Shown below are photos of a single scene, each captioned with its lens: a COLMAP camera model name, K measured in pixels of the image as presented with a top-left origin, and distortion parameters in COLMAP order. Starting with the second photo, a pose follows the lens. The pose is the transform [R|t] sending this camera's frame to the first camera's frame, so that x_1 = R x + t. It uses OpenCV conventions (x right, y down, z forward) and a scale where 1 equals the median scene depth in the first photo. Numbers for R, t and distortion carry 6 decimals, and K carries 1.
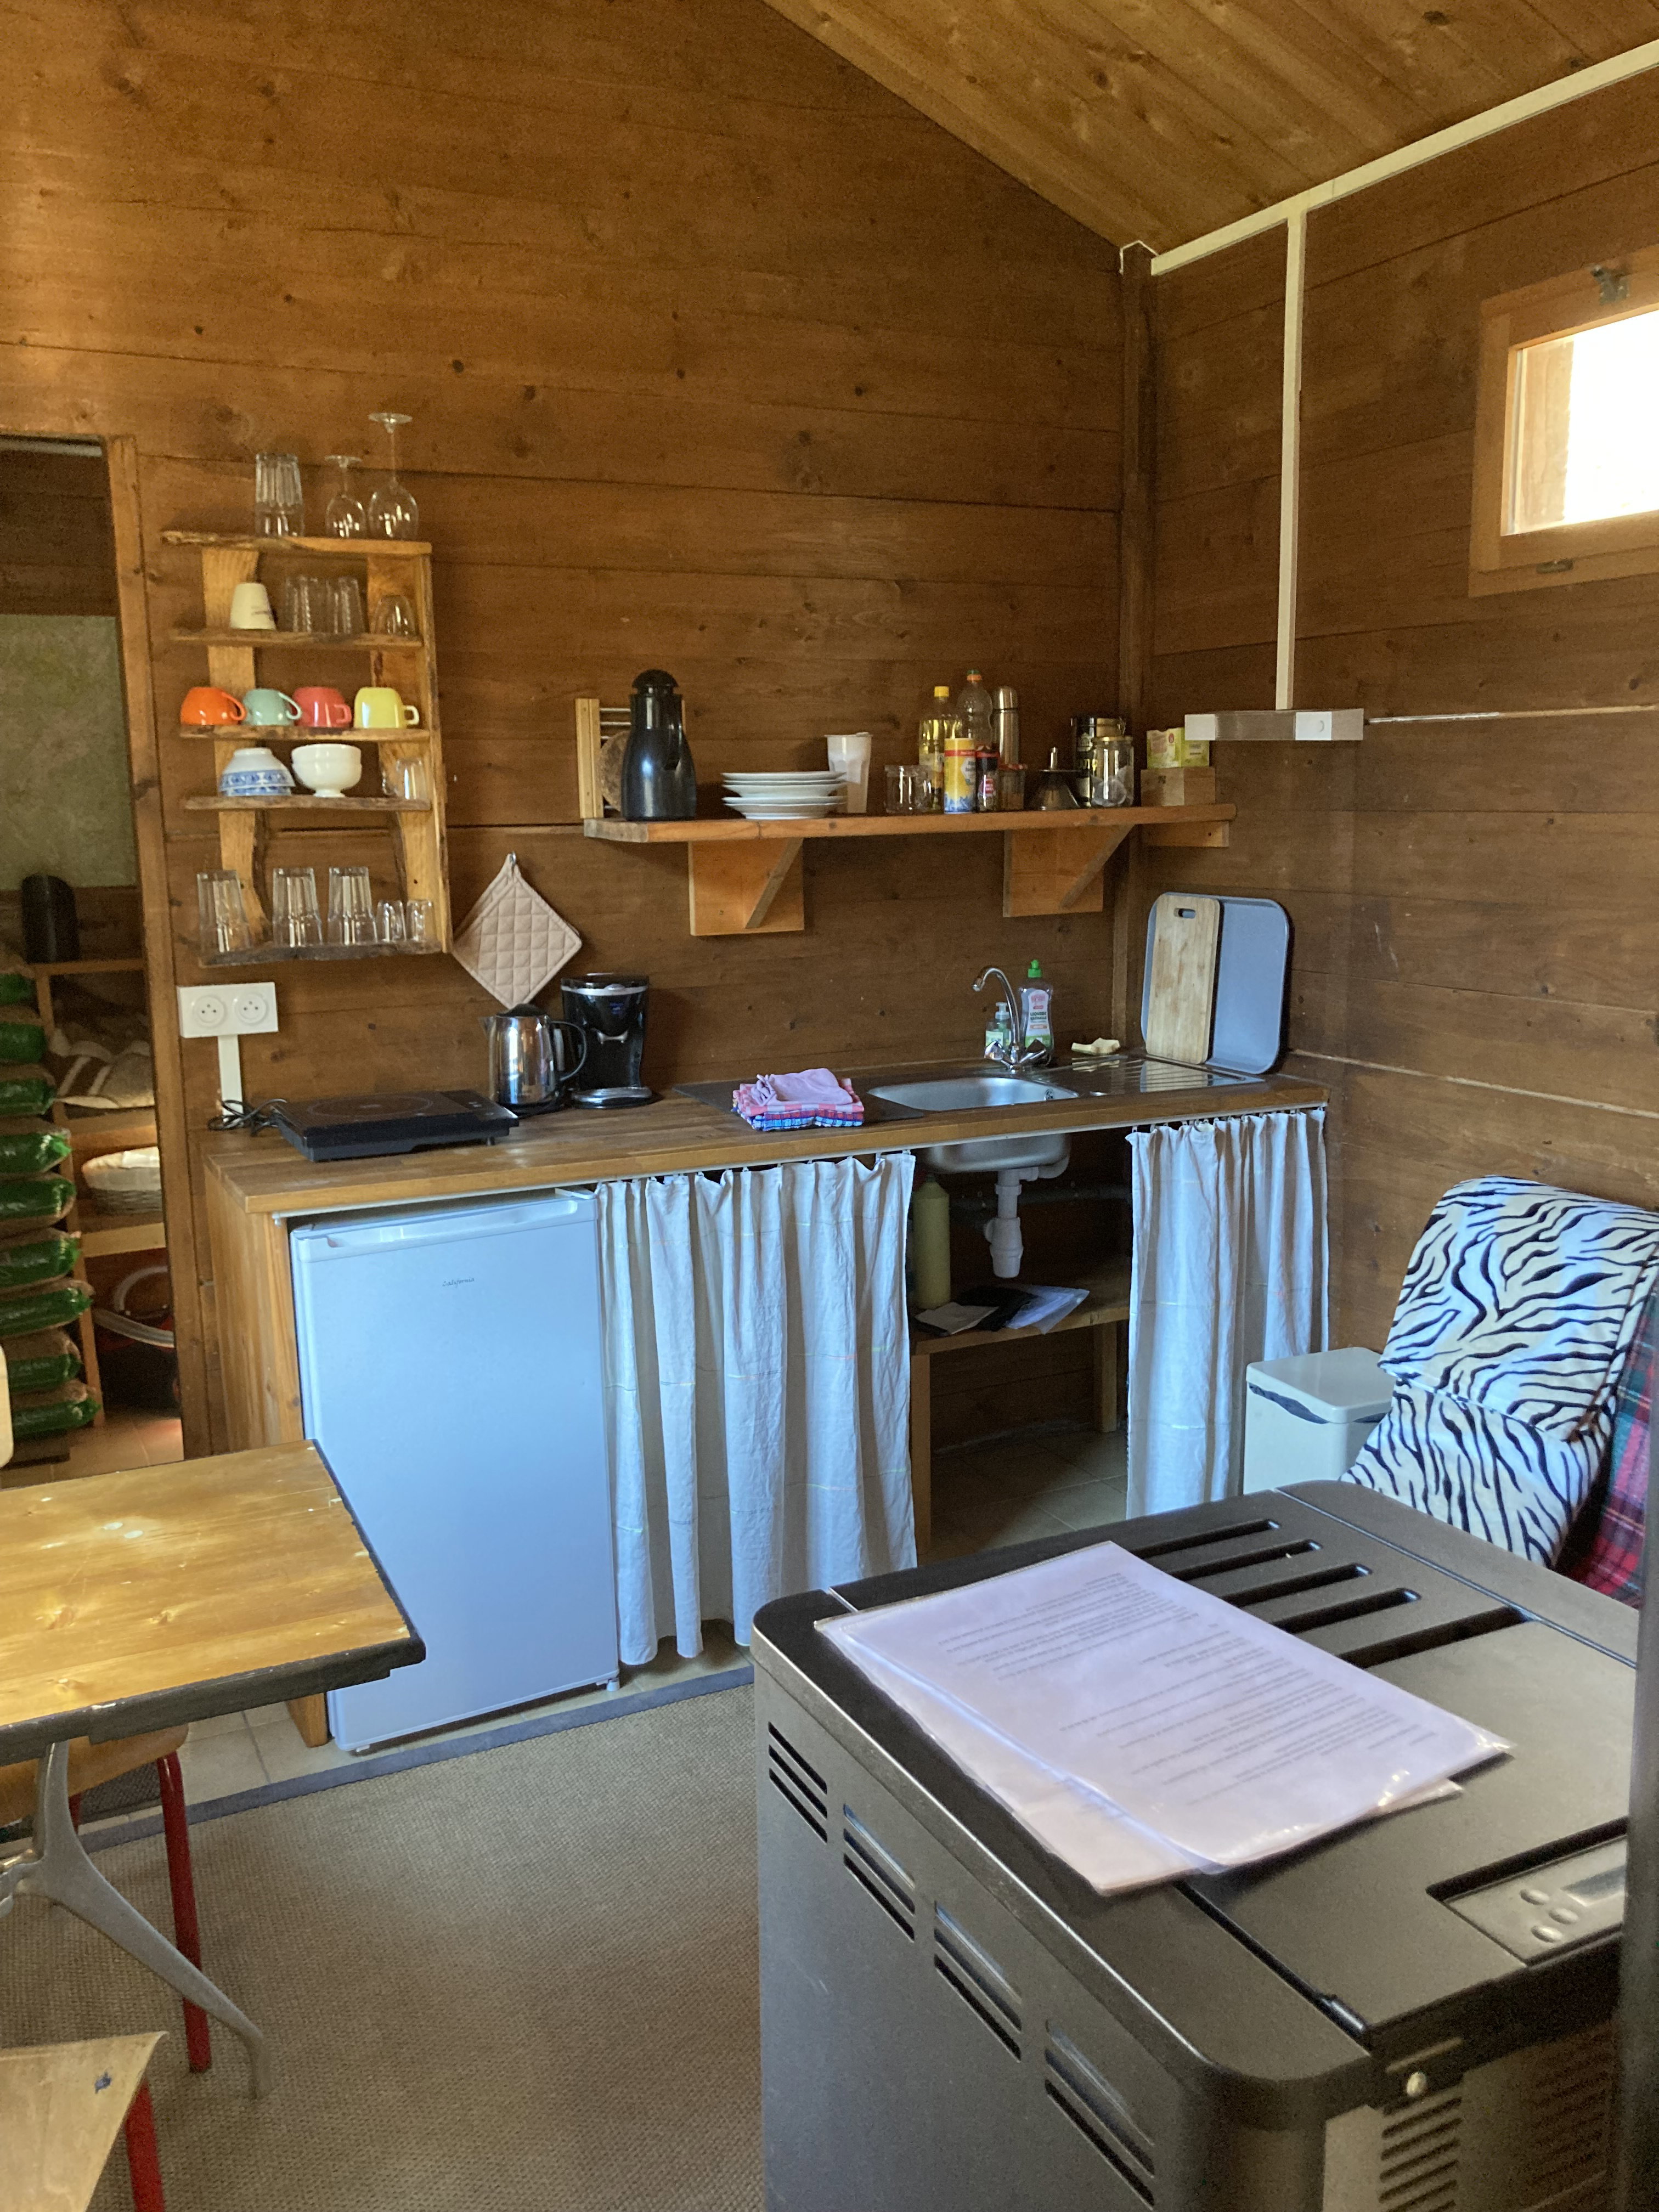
lens RADIAL K [[1815.1, 0, 822.0], [0, 1815.1, 1116.1], [0, 0, 1]] dist [0.024645, -0.010132]
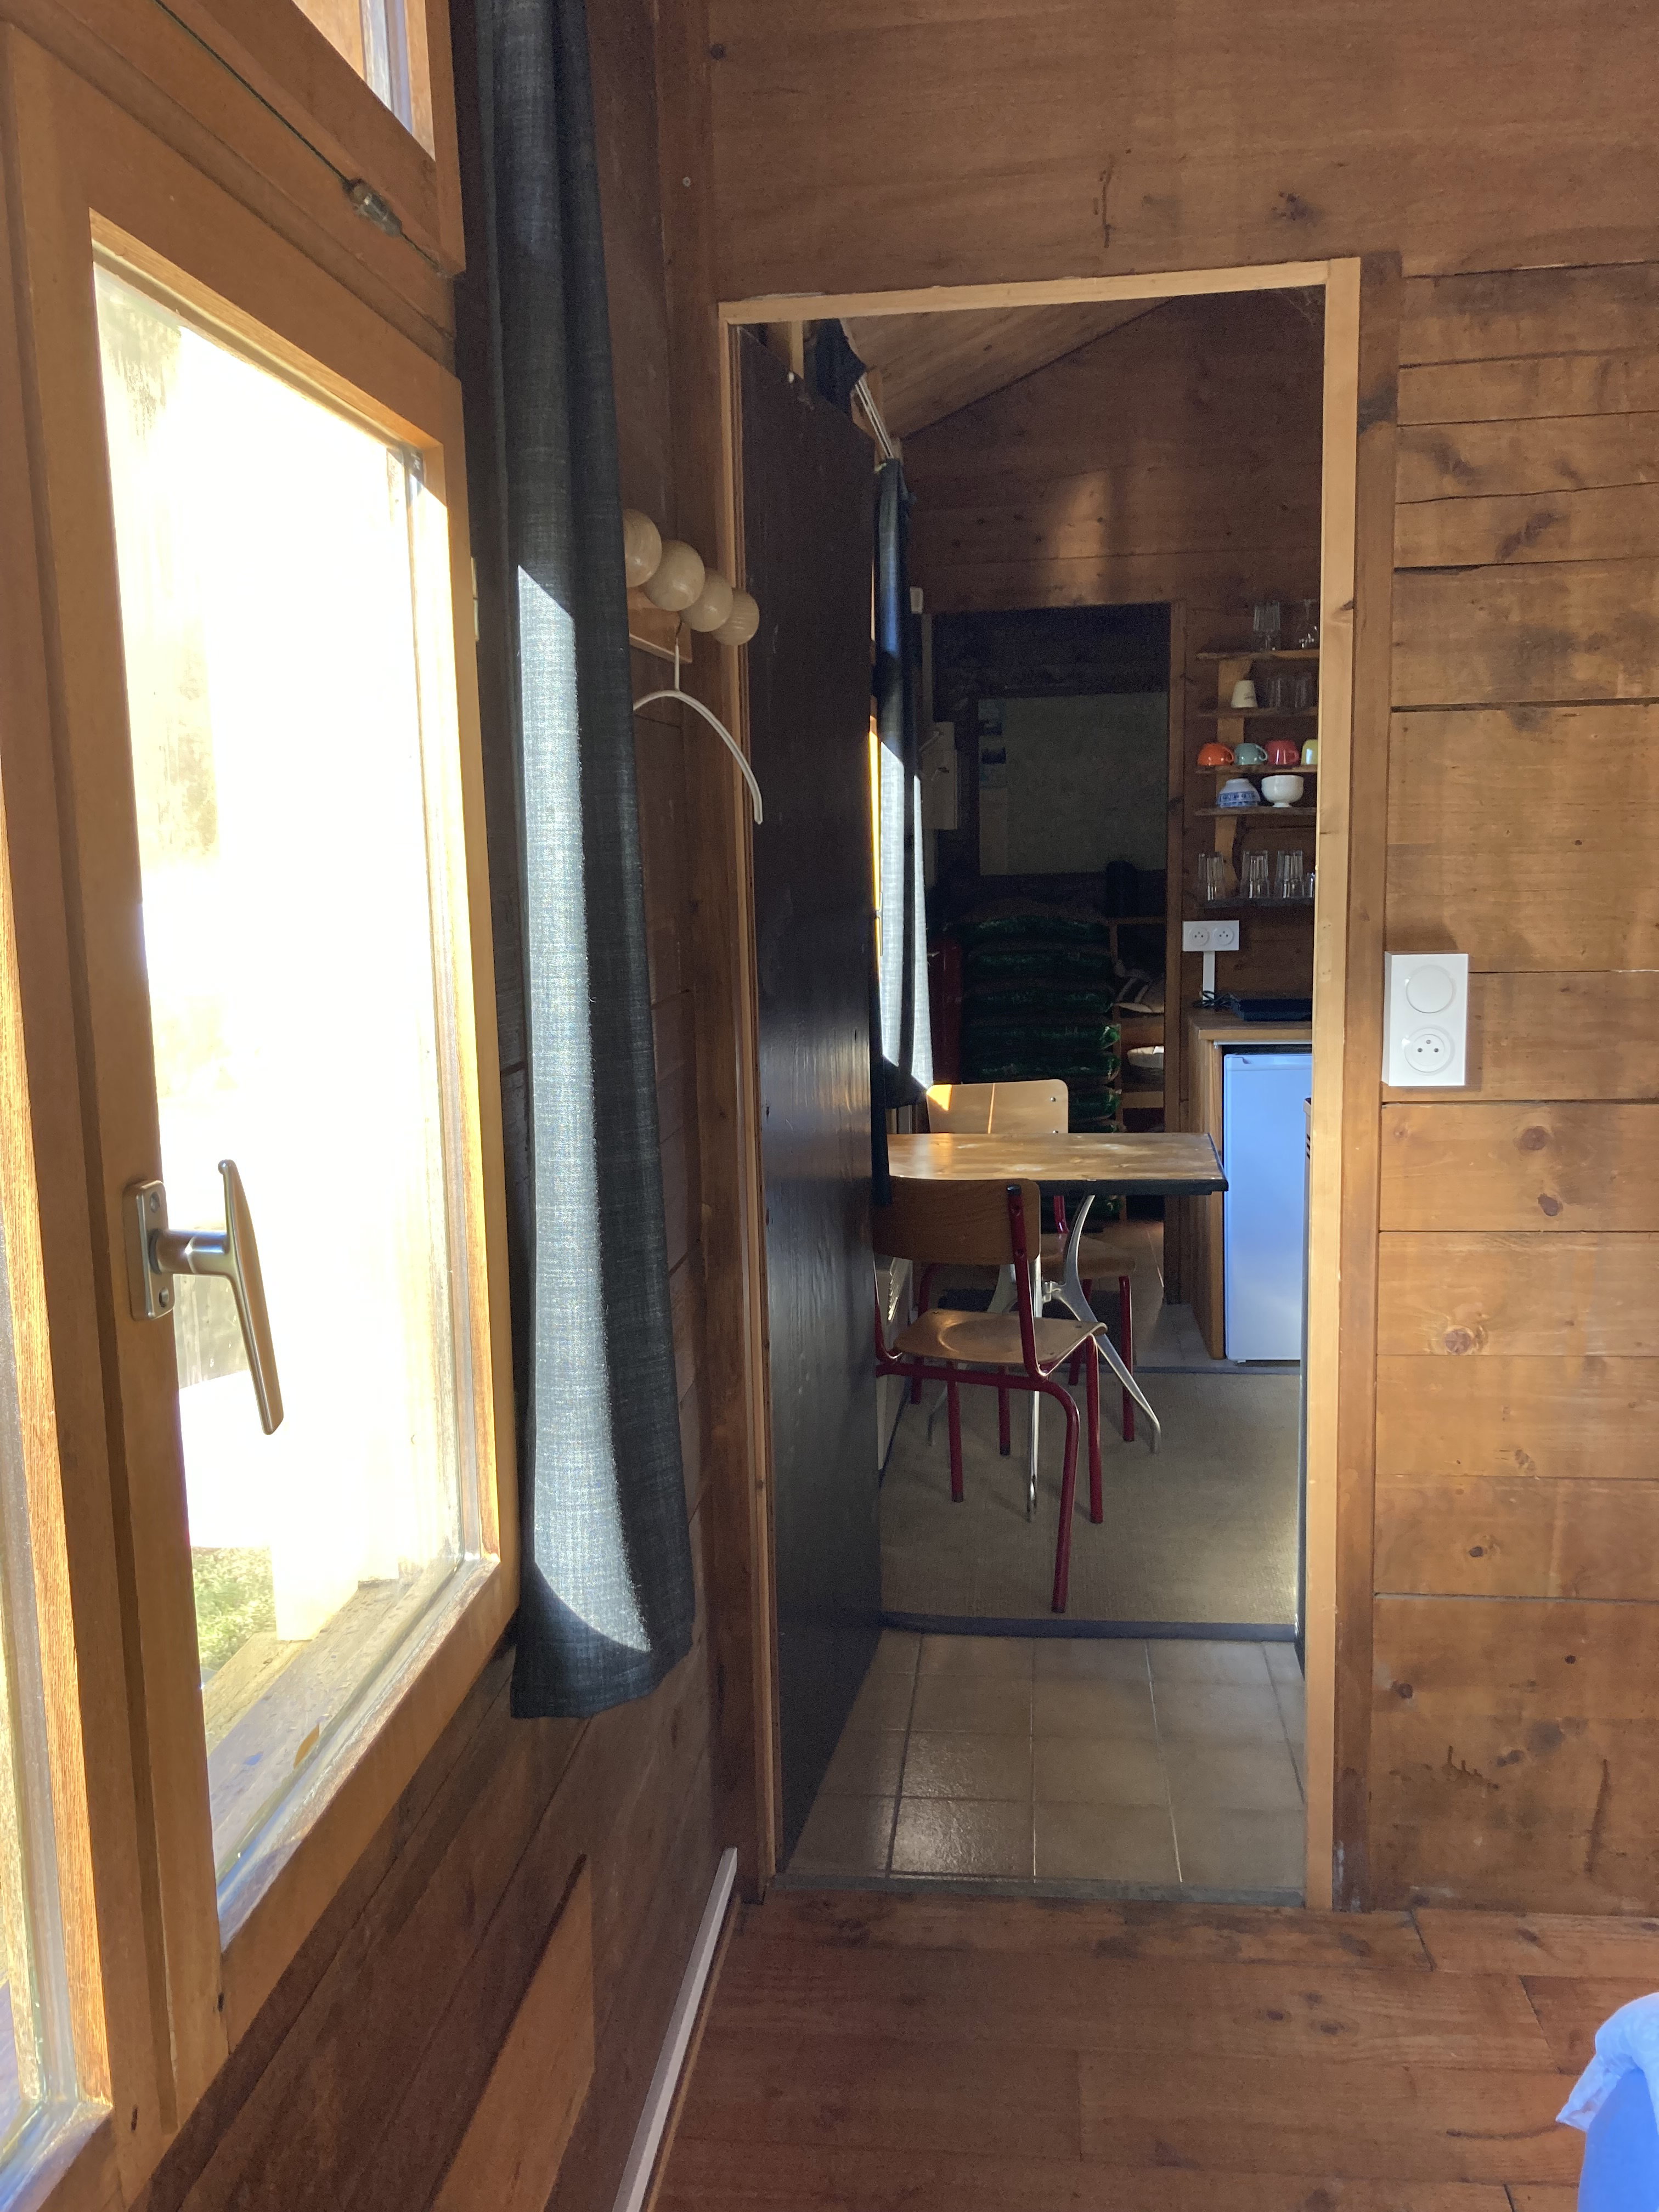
lens RADIAL K [[1815.1, 0, 823.5], [0, 1815.1, 1104.0], [0, 0, 1]] dist [0.024645, -0.010132]
pose [[0.840176, 0.077393, -0.536763, 0.280449], [-0.084895, 0.996332, 0.010772, 0.106994], [0.535628, 0.036518, 0.843664, -0.585842]]
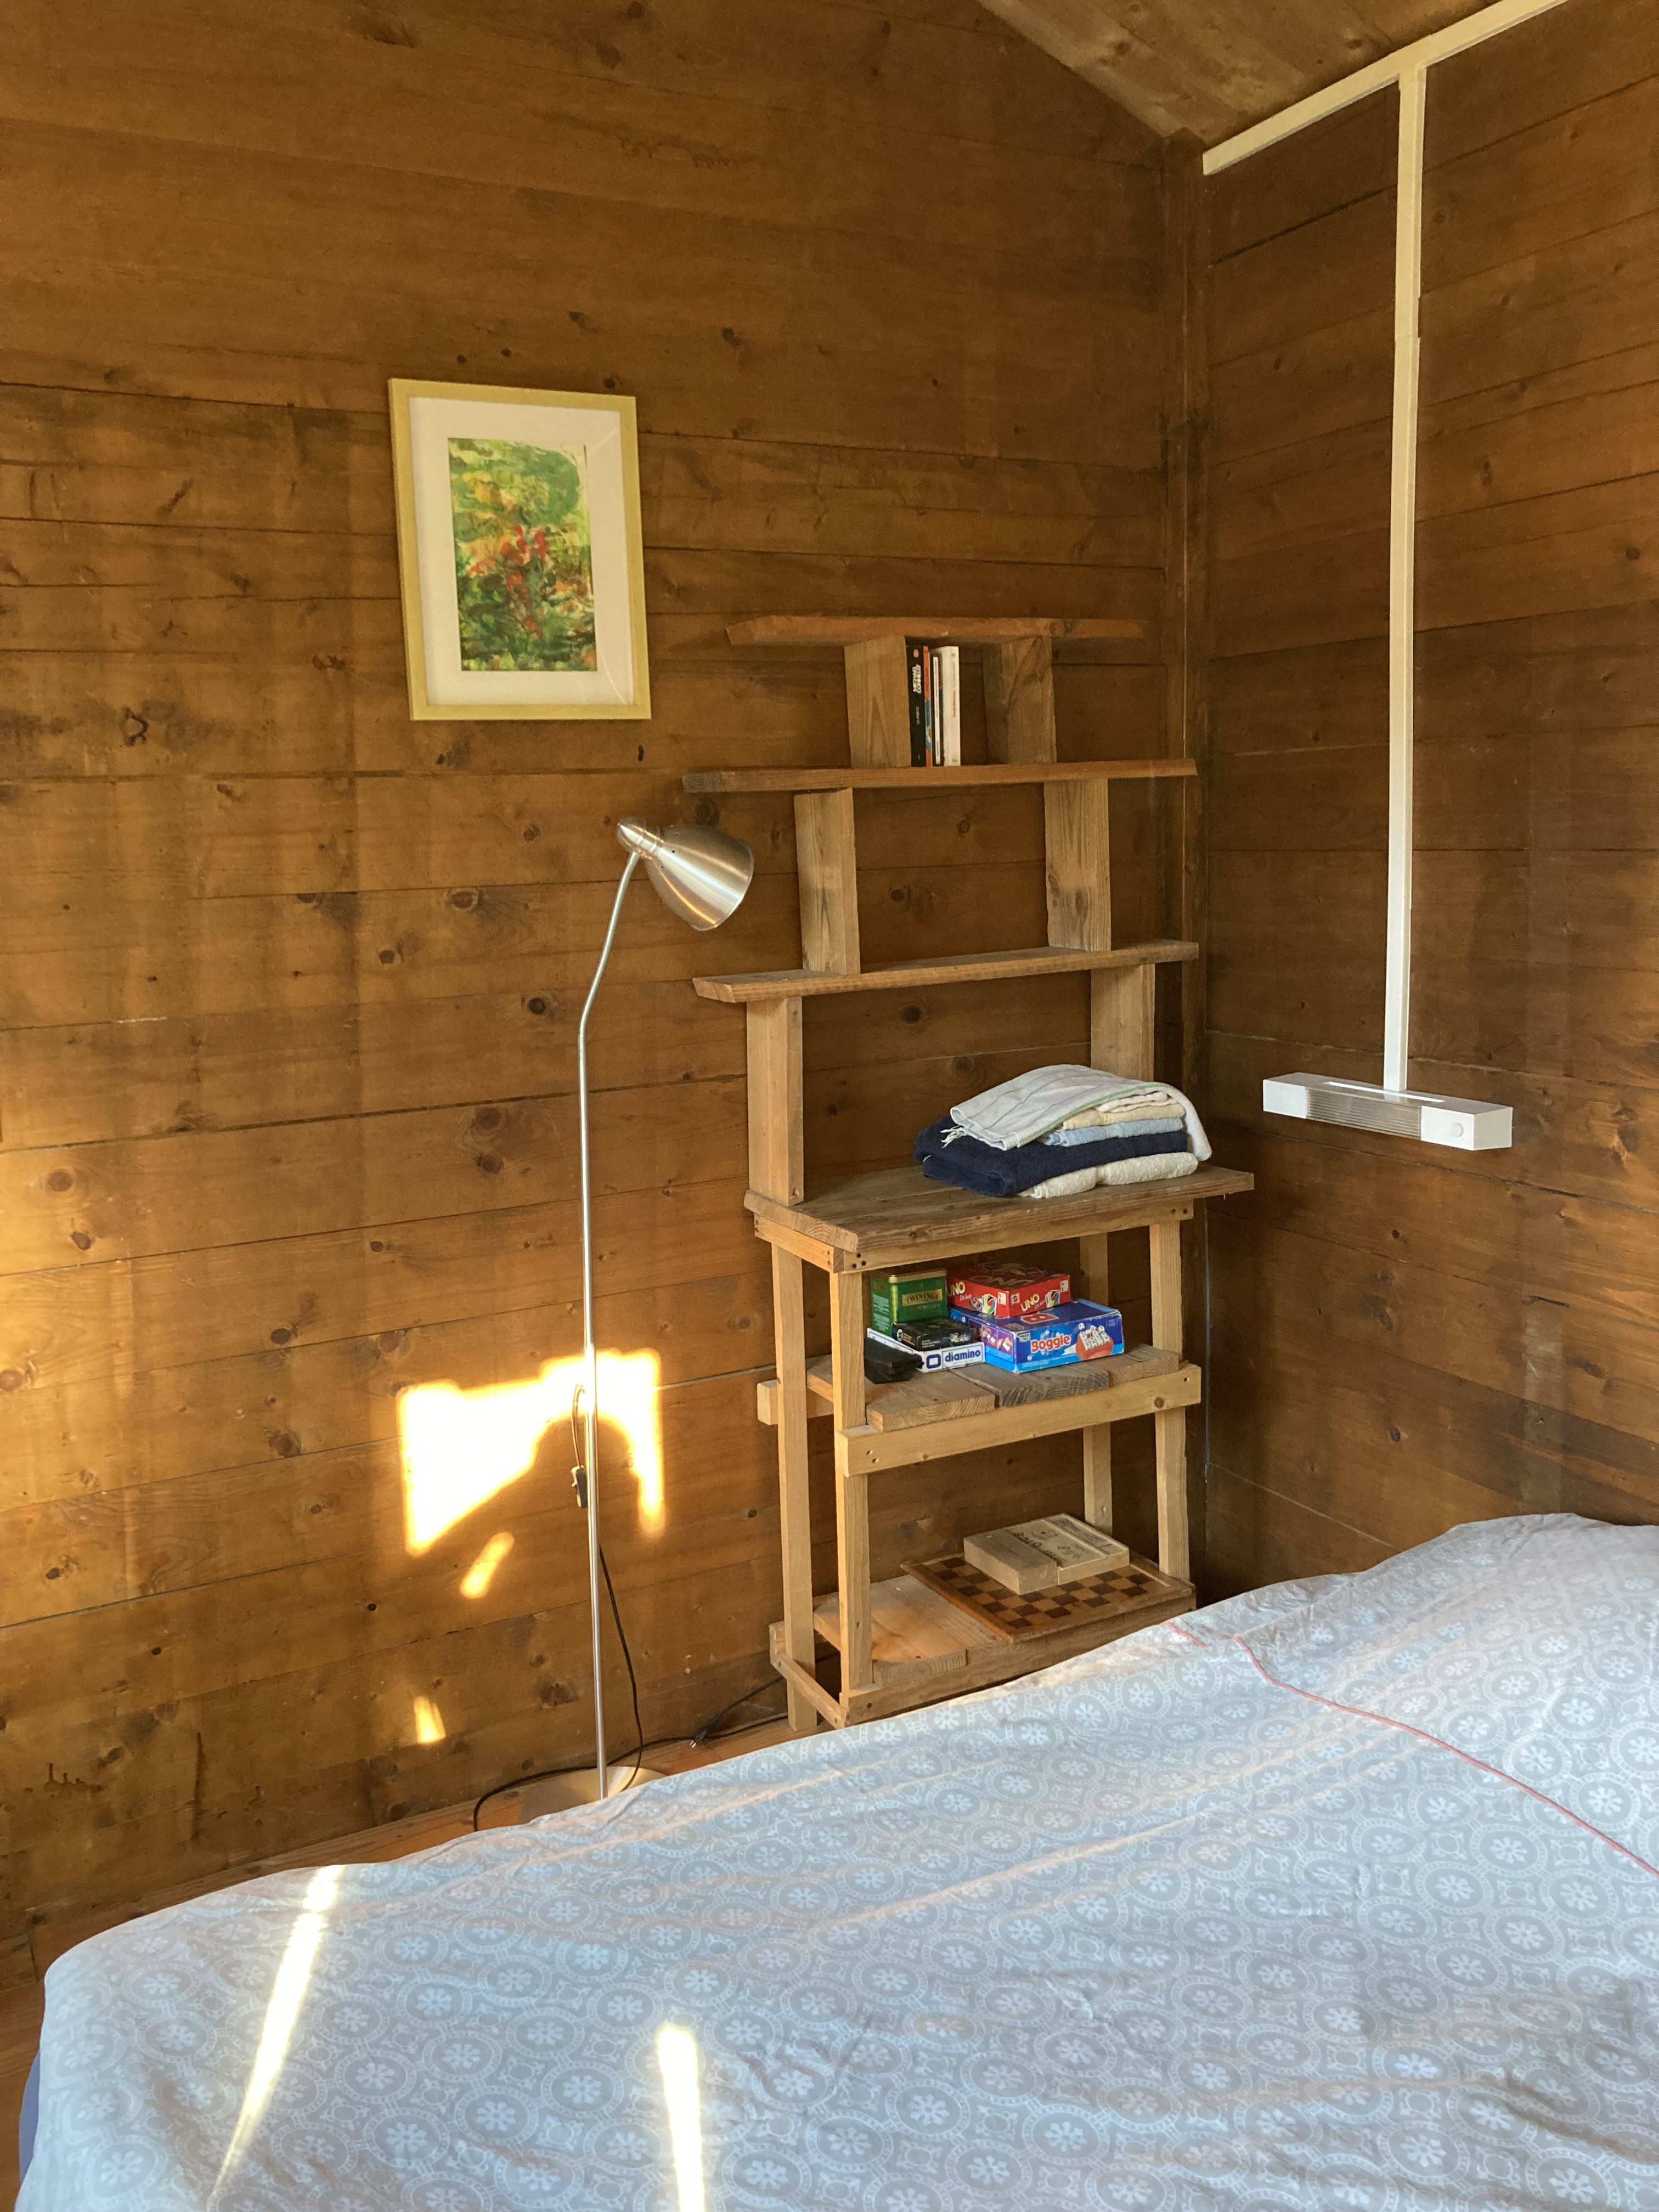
lens RADIAL K [[1815.1, 0, 830.3], [0, 1815.1, 1100.7], [0, 0, 1]] dist [0.024645, -0.010132]
pose [[0.999287, -0.026935, 0.026440, 0.622020], [0.027837, 0.999022, -0.034356, 0.105771], [-0.025489, 0.035068, 0.999060, -0.645324]]
